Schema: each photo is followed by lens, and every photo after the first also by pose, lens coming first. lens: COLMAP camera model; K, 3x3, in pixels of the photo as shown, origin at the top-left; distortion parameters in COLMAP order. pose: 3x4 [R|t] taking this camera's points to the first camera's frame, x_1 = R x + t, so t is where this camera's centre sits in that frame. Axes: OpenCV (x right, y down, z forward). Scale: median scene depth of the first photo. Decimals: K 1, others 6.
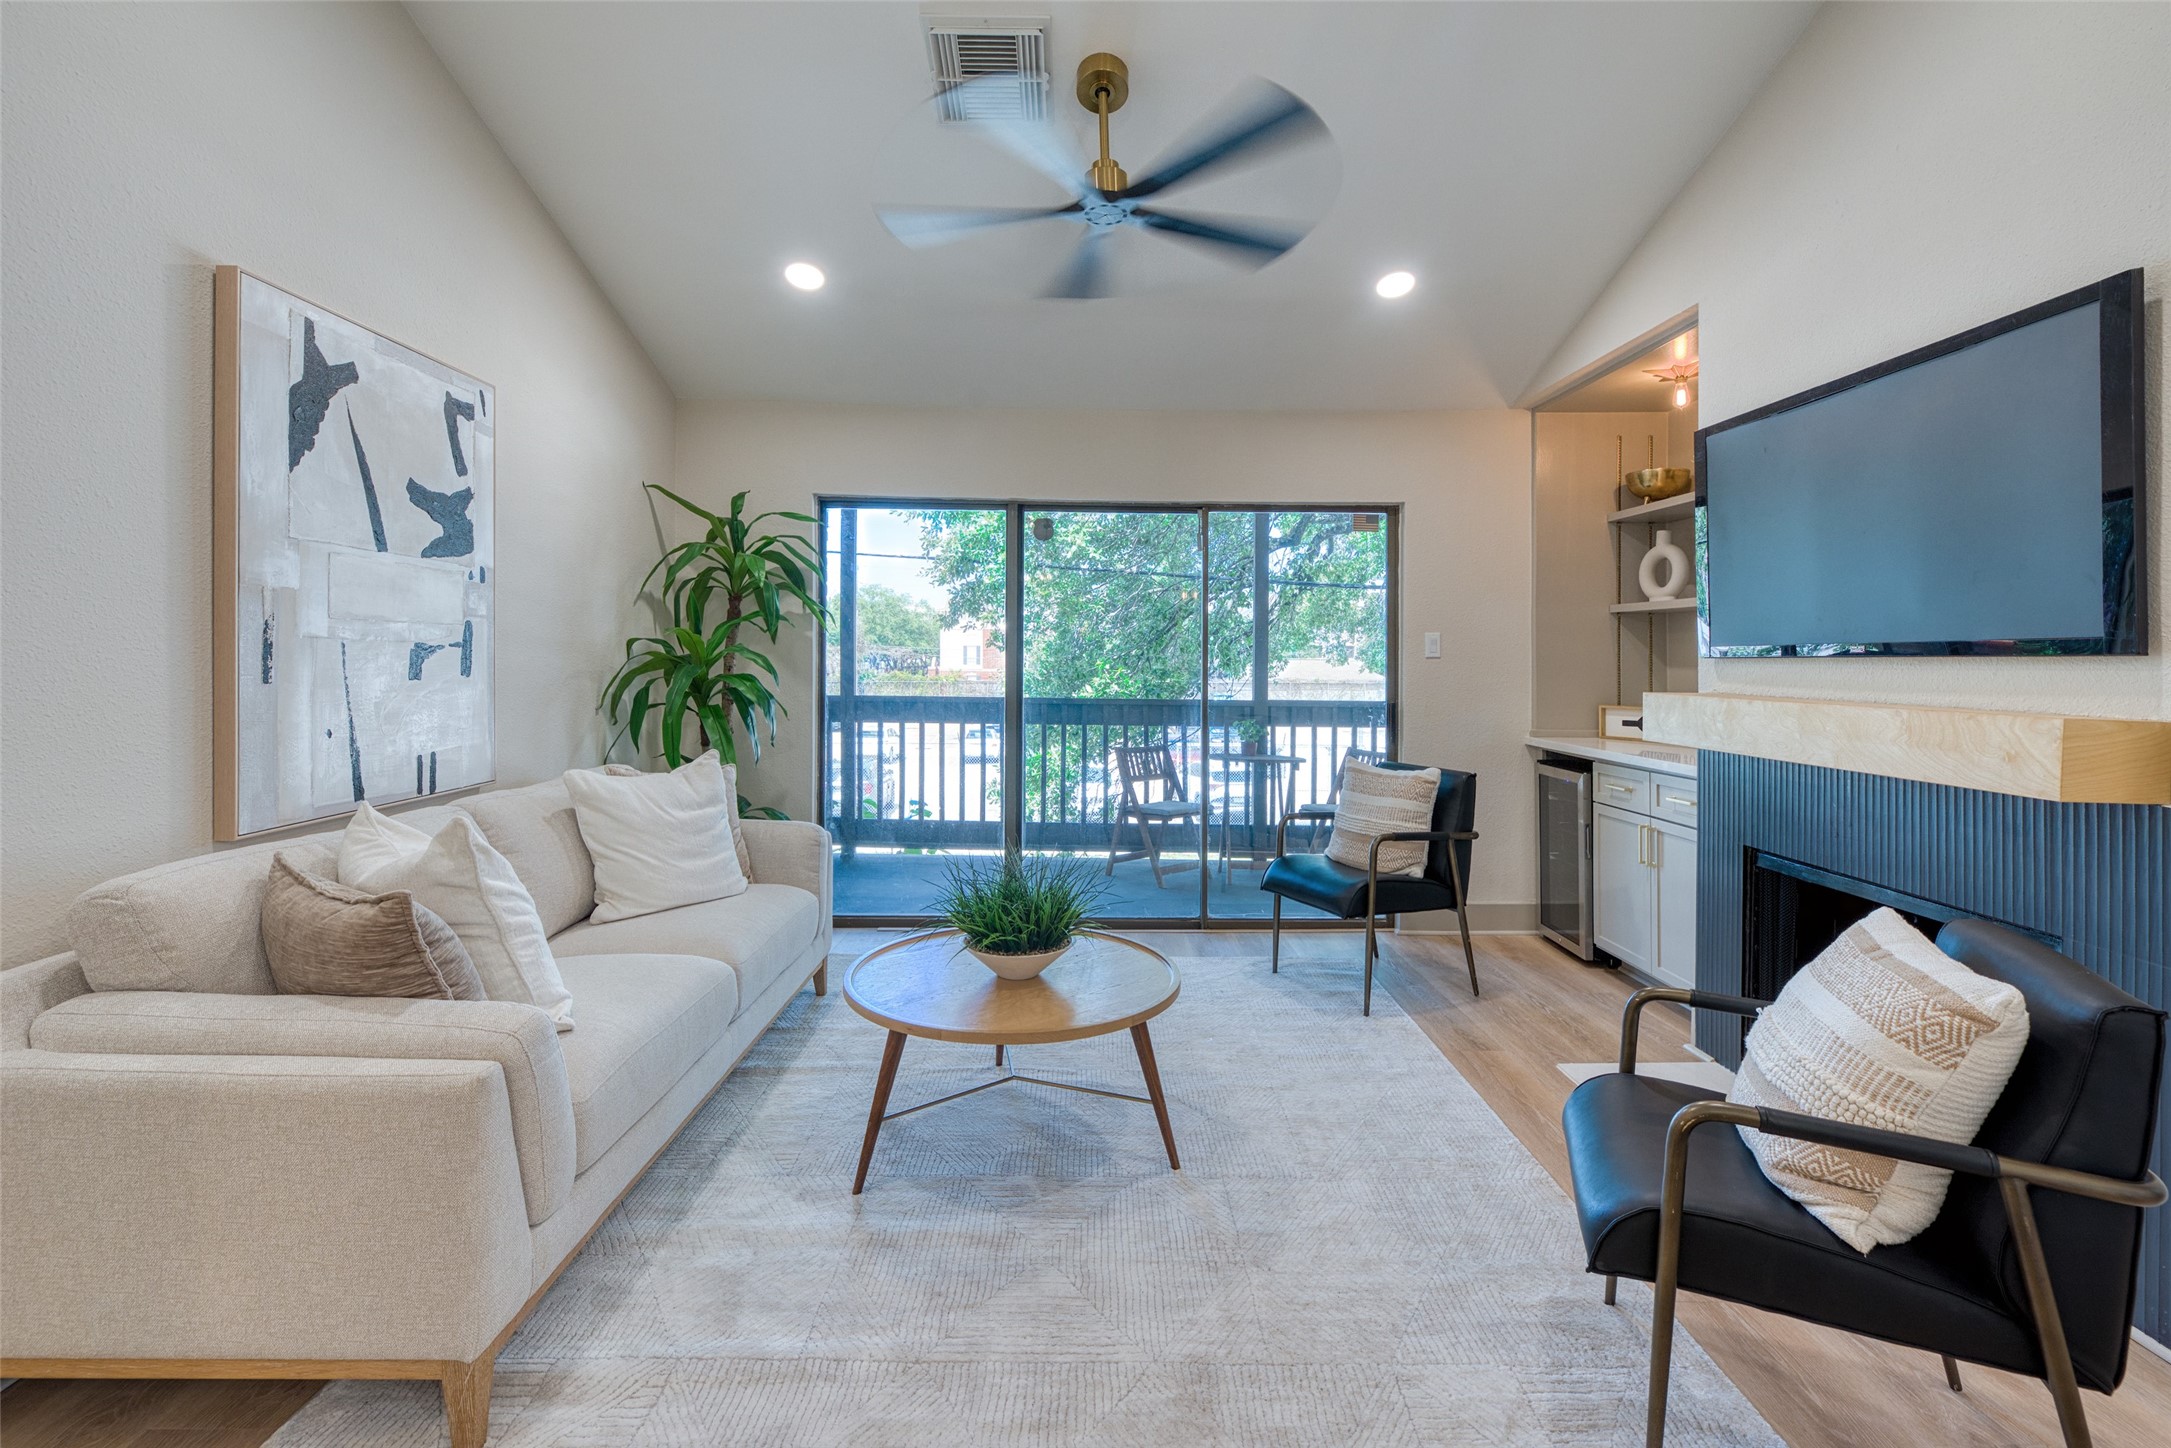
lens RADIAL K [[968.4, 0, 1095.3], [0, 968.4, 656.4], [0, 0, 1]] dist [0.000460, 0.000052]
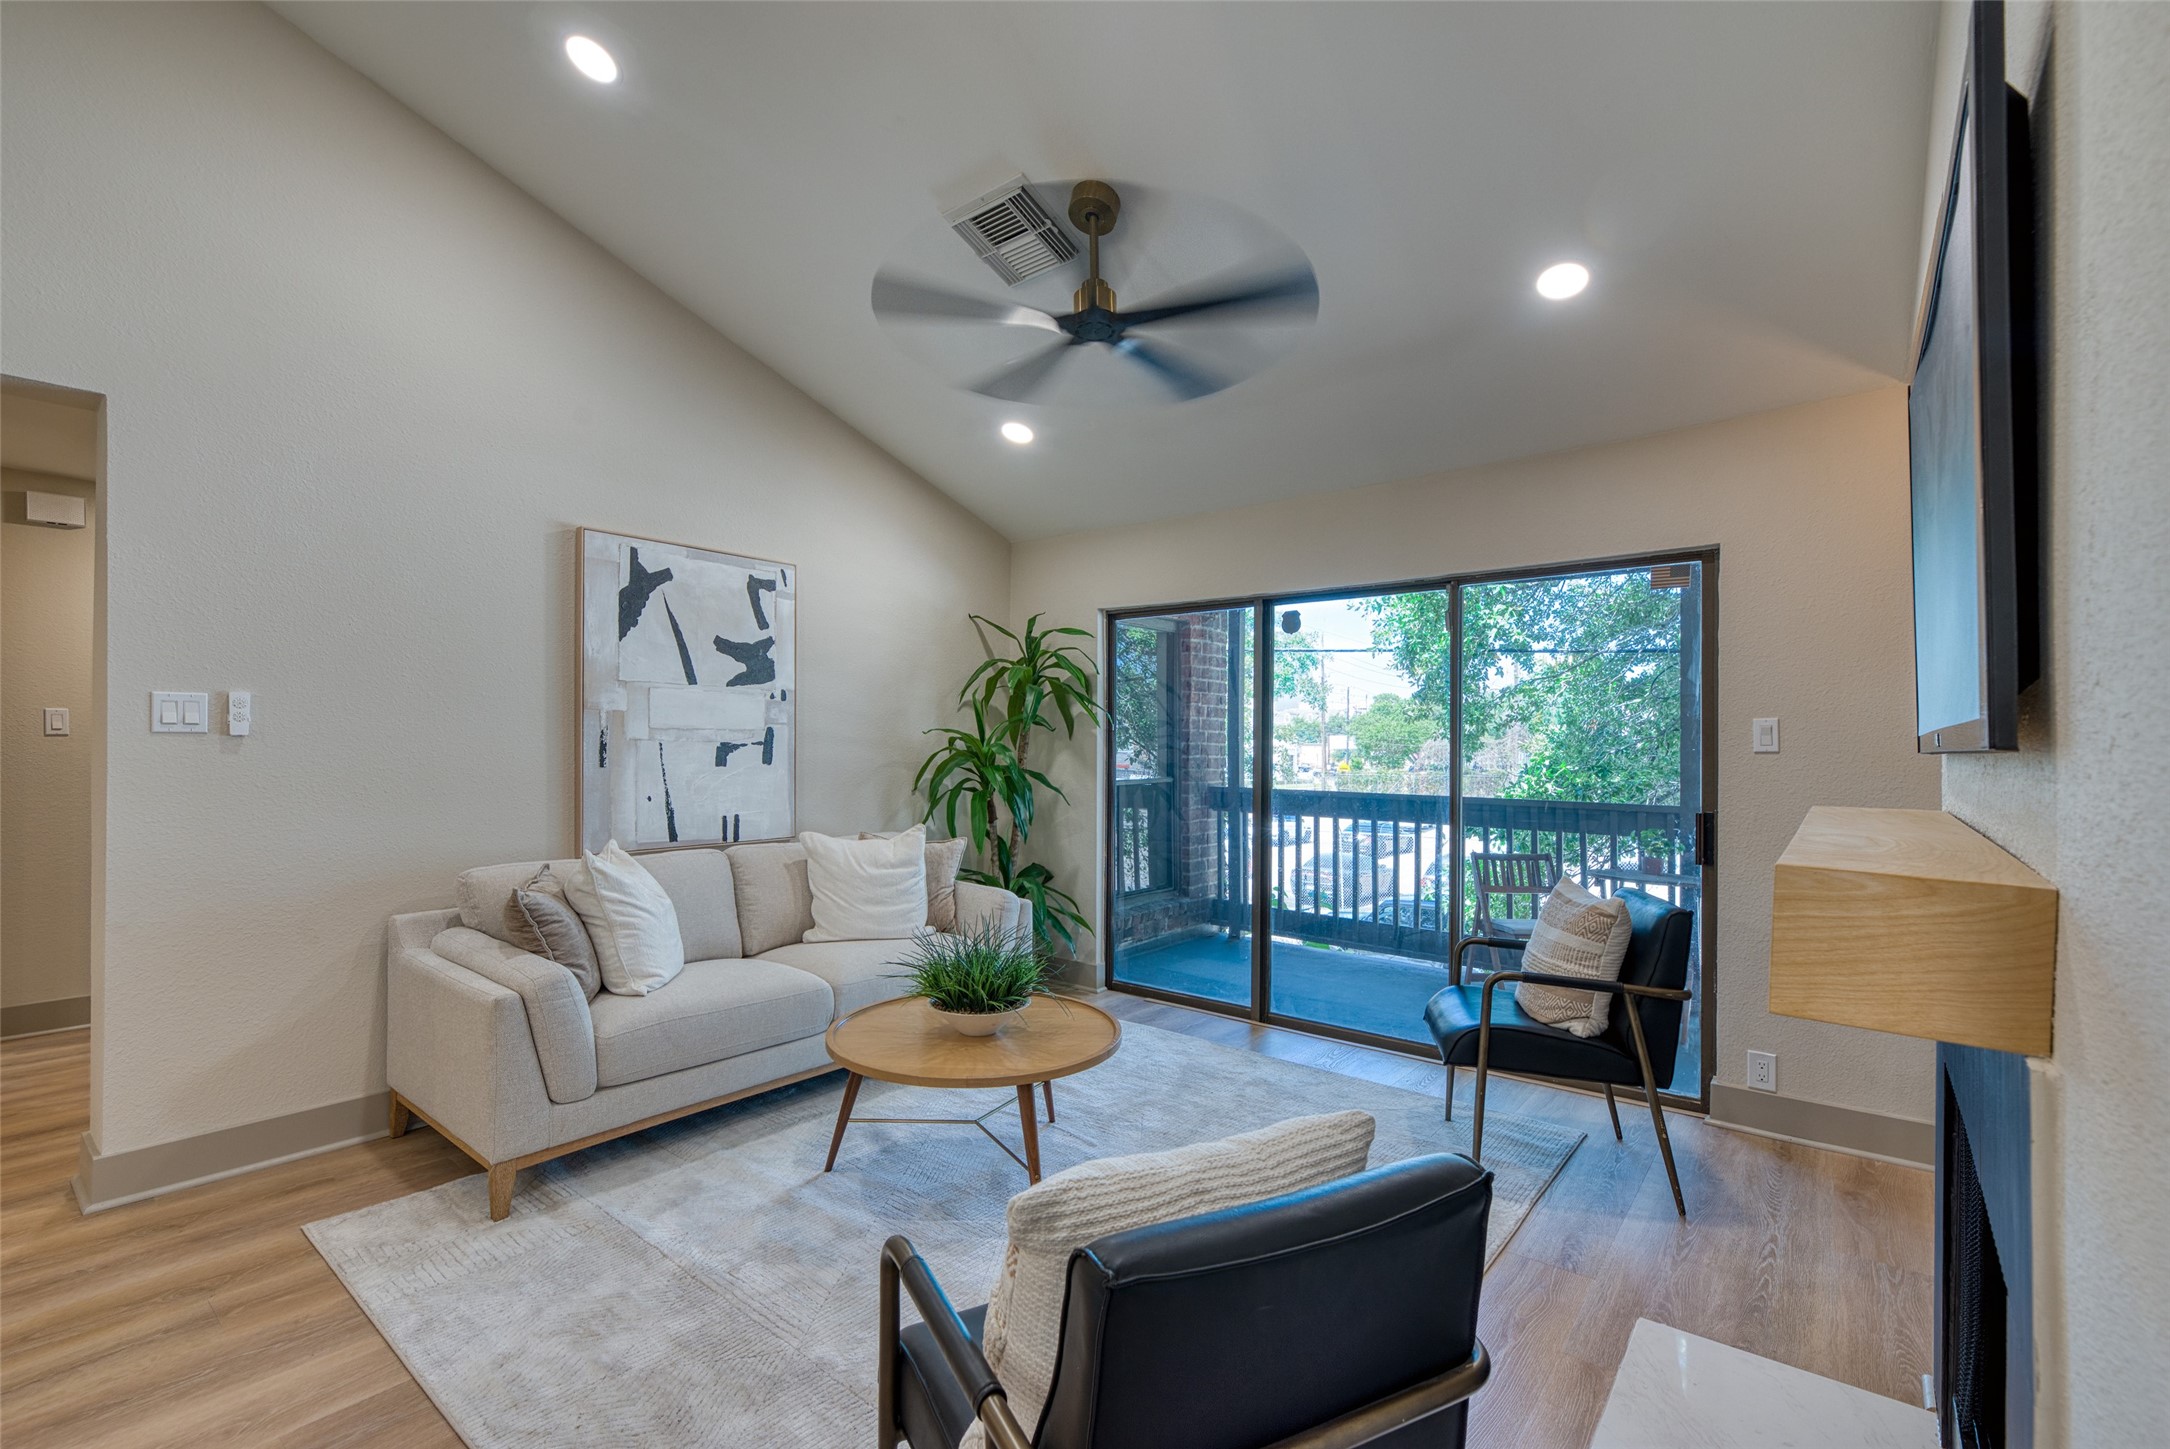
lens RADIAL K [[944.4, 0, 1082.1], [0, 944.4, 743.2], [0, 0, 1]] dist [0.002276, 0.000591]
pose [[0.767182, -0.005585, -0.641405, 0.584767], [0.000650, 0.999968, -0.007930, -0.000327], [0.641429, 0.005667, 0.767162, 0.183880]]
